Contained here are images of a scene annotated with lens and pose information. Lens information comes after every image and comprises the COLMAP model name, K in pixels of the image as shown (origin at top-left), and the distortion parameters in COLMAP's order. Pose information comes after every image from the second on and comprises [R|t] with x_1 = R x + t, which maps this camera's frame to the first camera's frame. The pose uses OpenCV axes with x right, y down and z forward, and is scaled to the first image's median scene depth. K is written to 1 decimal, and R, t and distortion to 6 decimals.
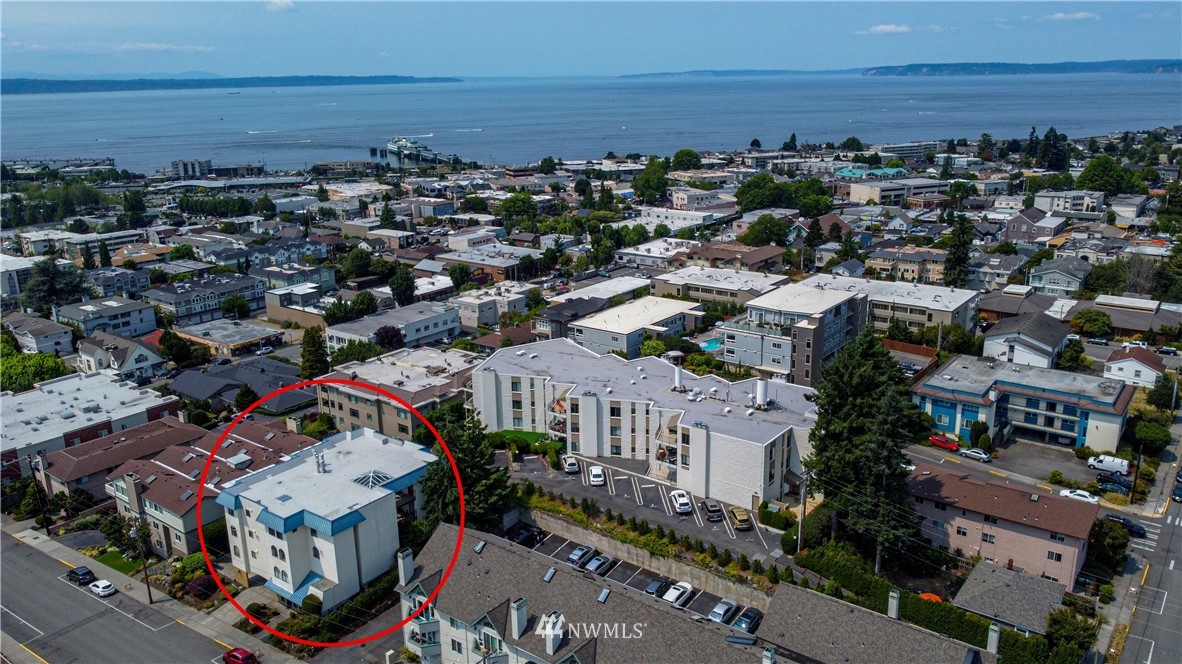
lens RADIAL K [[892.8, 0, 591.6], [0, 892.8, 335.0], [0, 0, 1]] dist [0.005134, -0.011360]
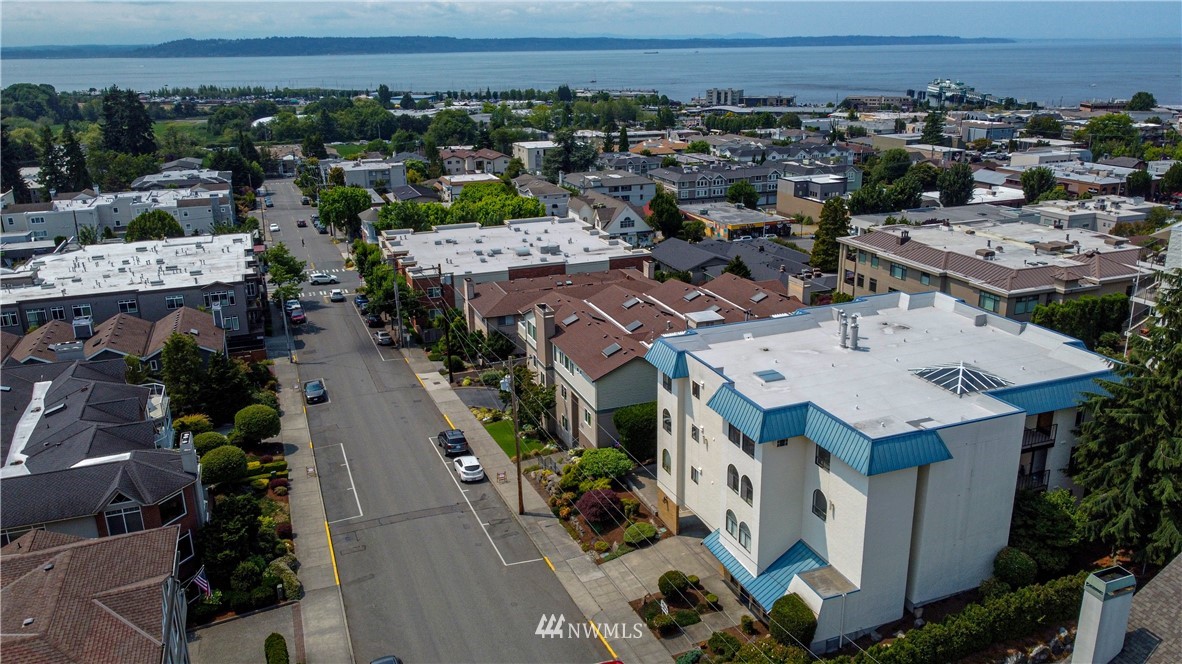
lens RADIAL K [[892.8, 0, 596.5], [0, 892.8, 324.8], [0, 0, 1]] dist [0.005134, -0.011360]
pose [[0.848587, 0.164395, -0.502867, -0.132213], [-0.149920, 0.986257, 0.069434, 0.096442], [0.507370, 0.016469, 0.861571, 0.381740]]
